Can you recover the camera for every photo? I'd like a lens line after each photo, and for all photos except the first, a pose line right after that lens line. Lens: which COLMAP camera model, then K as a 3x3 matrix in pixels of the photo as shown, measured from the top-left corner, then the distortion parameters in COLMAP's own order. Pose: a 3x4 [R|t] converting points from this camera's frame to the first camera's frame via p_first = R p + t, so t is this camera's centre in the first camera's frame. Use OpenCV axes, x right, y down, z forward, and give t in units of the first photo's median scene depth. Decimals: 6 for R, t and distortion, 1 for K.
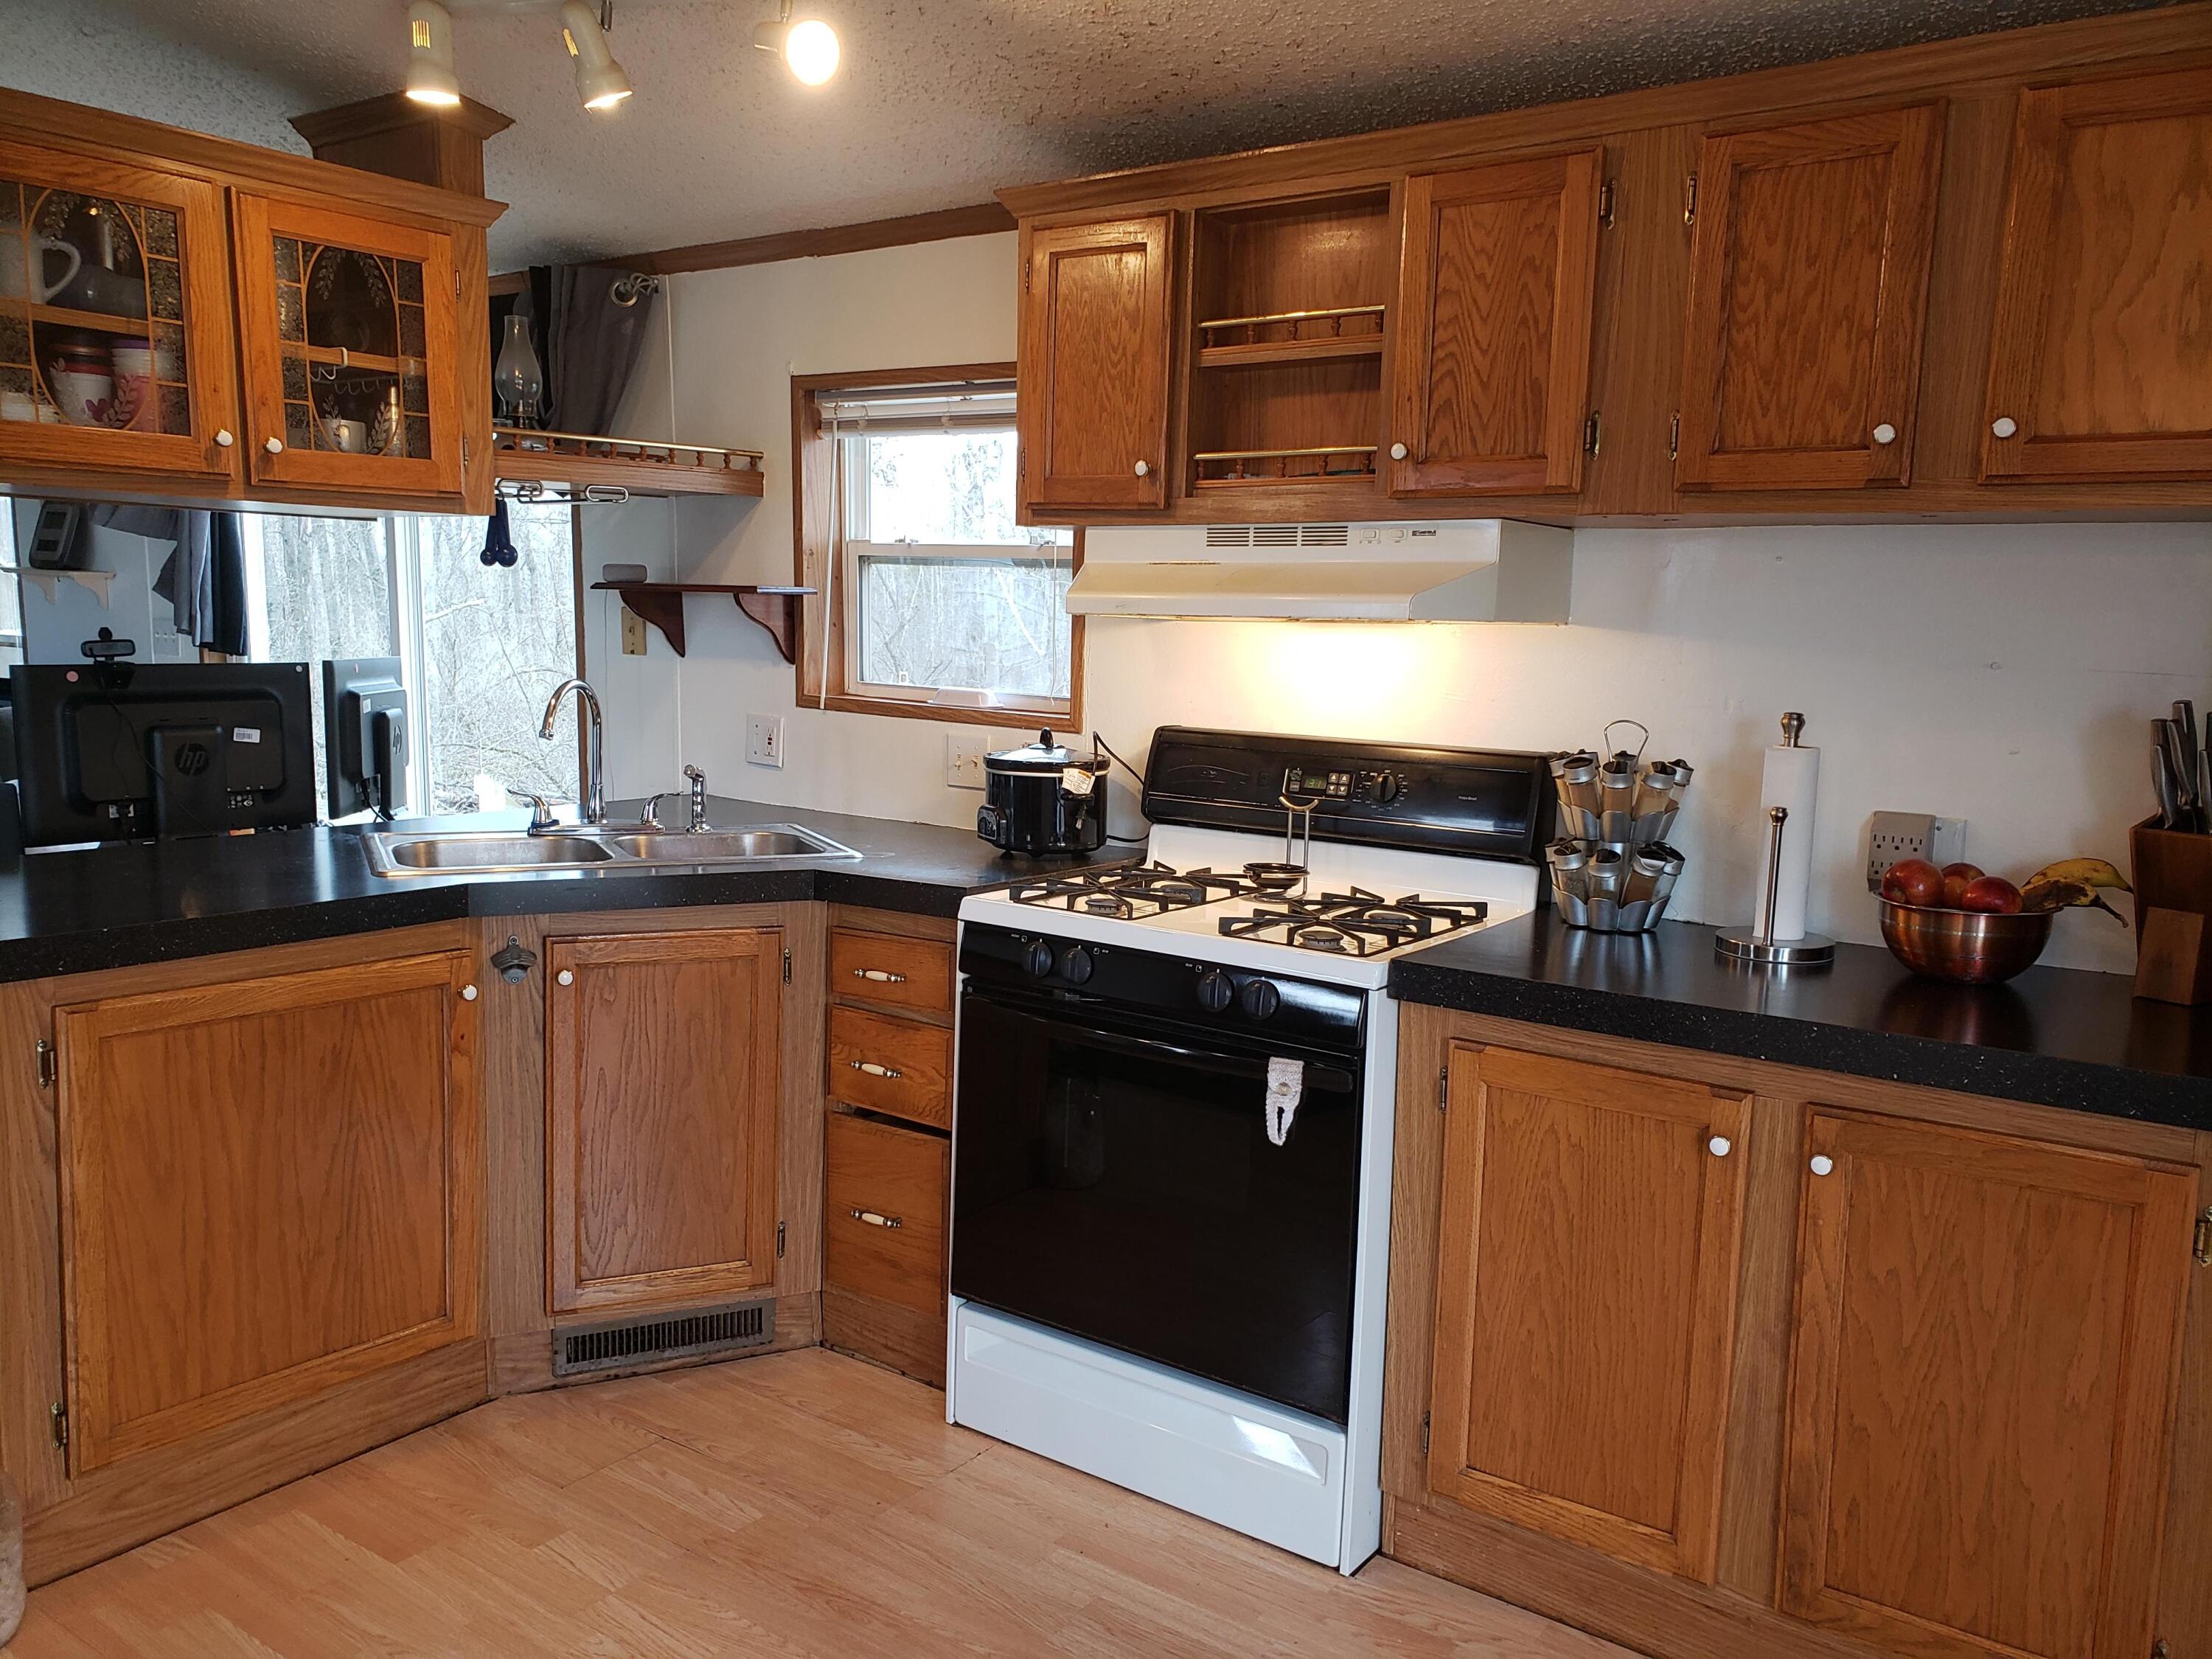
lens RADIAL K [[1695.2, 0, 1106.0], [0, 1695.2, 829.5], [0, 0, 1]] dist [0.129205, -0.220112]
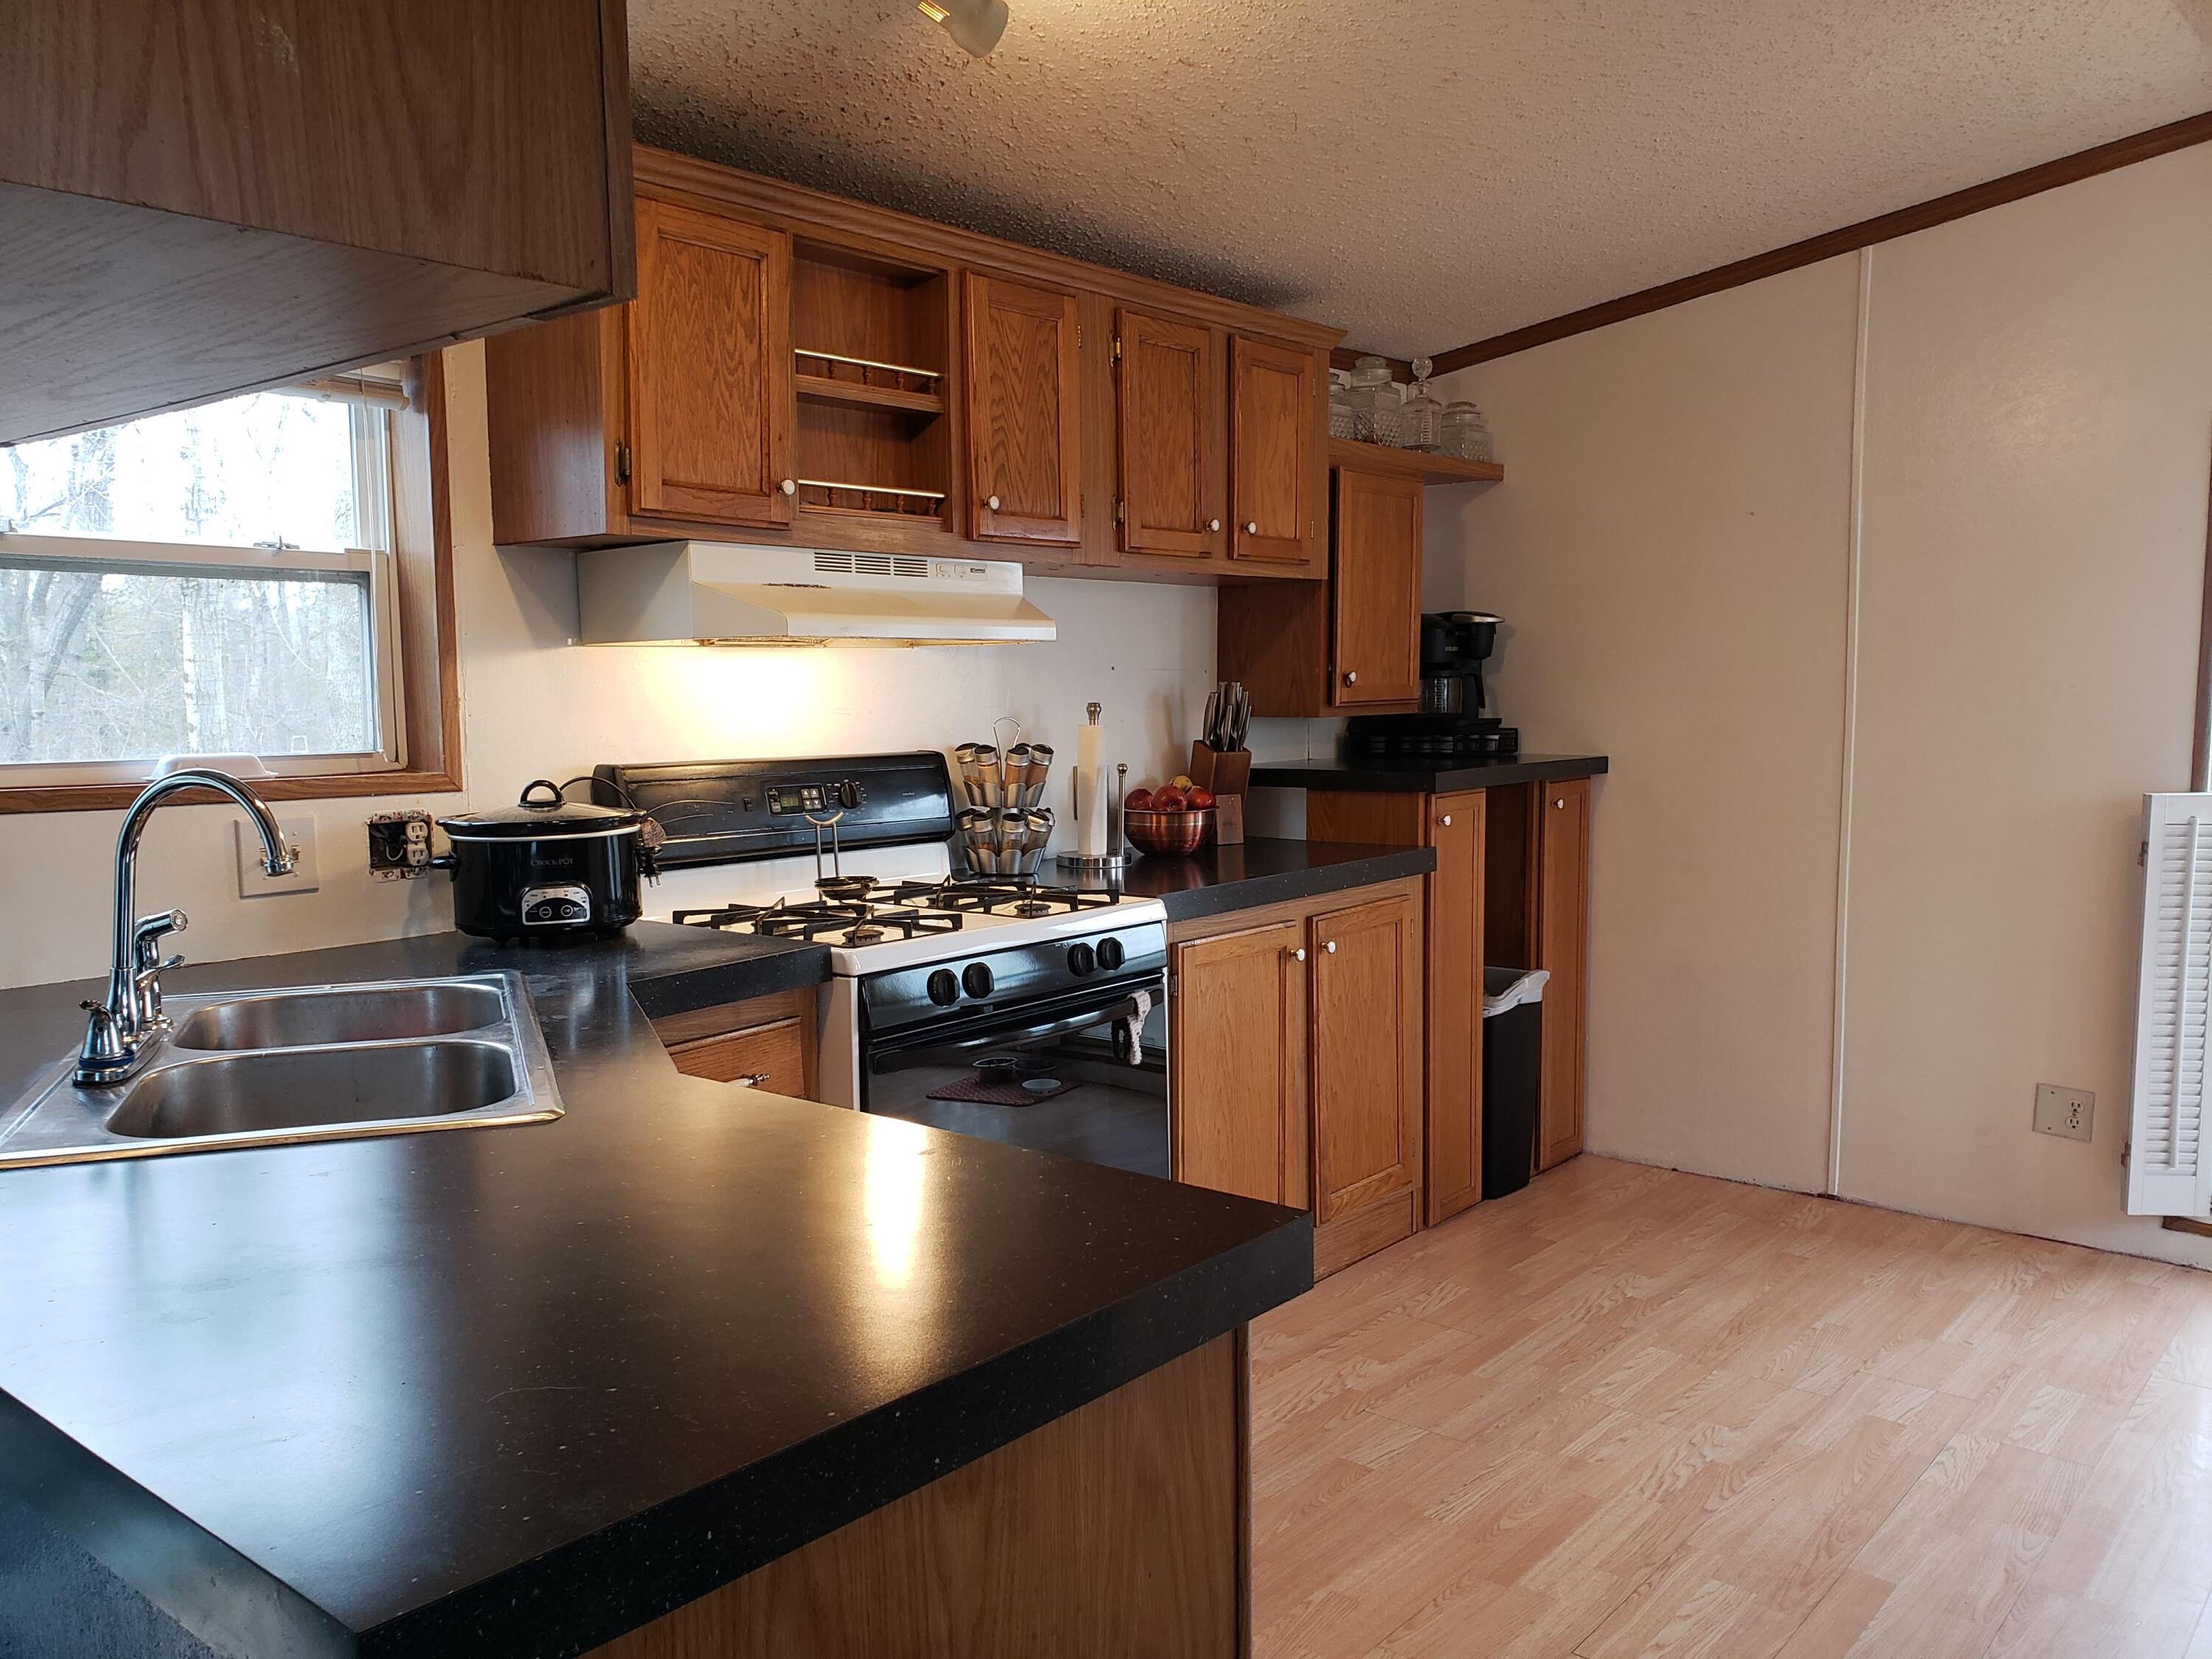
lens RADIAL K [[1777.1, 0, 1106.0], [0, 1777.1, 829.5], [0, 0, 1]] dist [0.107096, -0.267112]
pose [[0.080012, -0.116487, 0.989964, -1.078895], [0.135556, 0.985193, 0.104970, -0.113472], [-0.987534, 0.125797, 0.094618, 0.822408]]
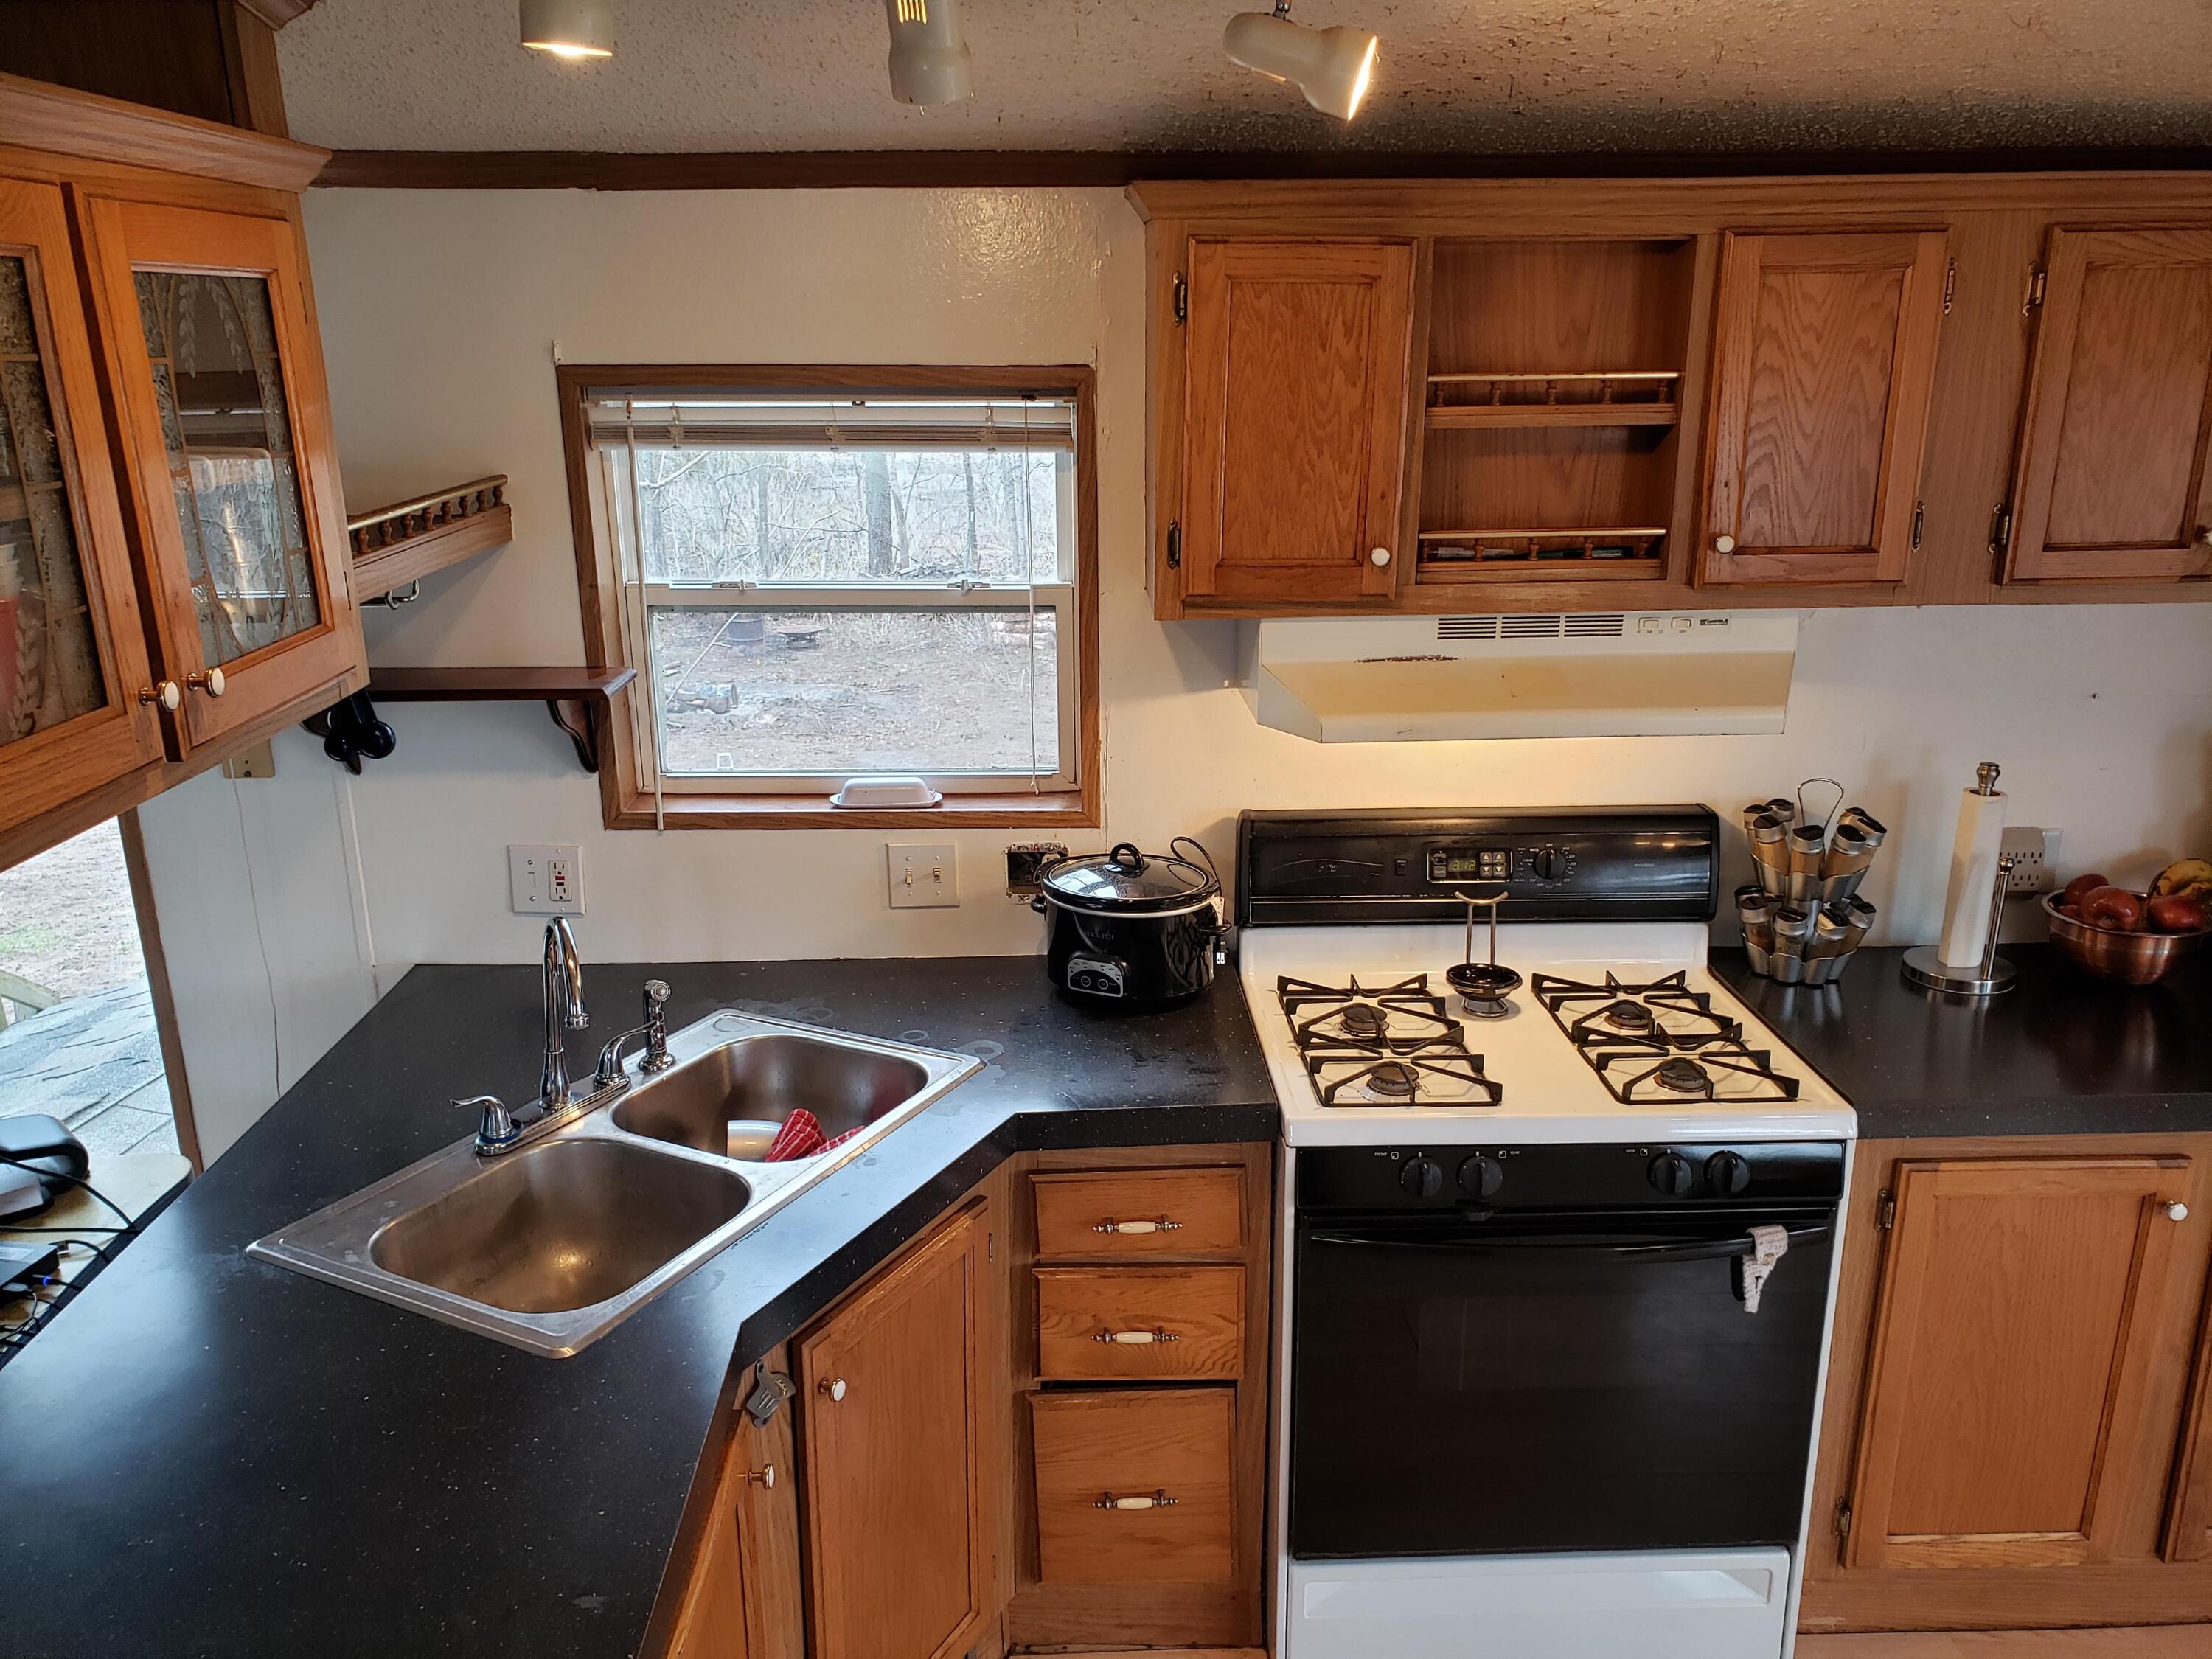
lens RADIAL K [[1645.0, 0, 1106.0], [0, 1645.0, 829.5], [0, 0, 1]] dist [0.051409, 0.000192]
pose [[0.790483, -0.195516, 0.580439, -0.626819], [0.104088, 0.976779, 0.187266, -0.269386], [-0.603574, -0.087614, 0.792478, 0.477892]]
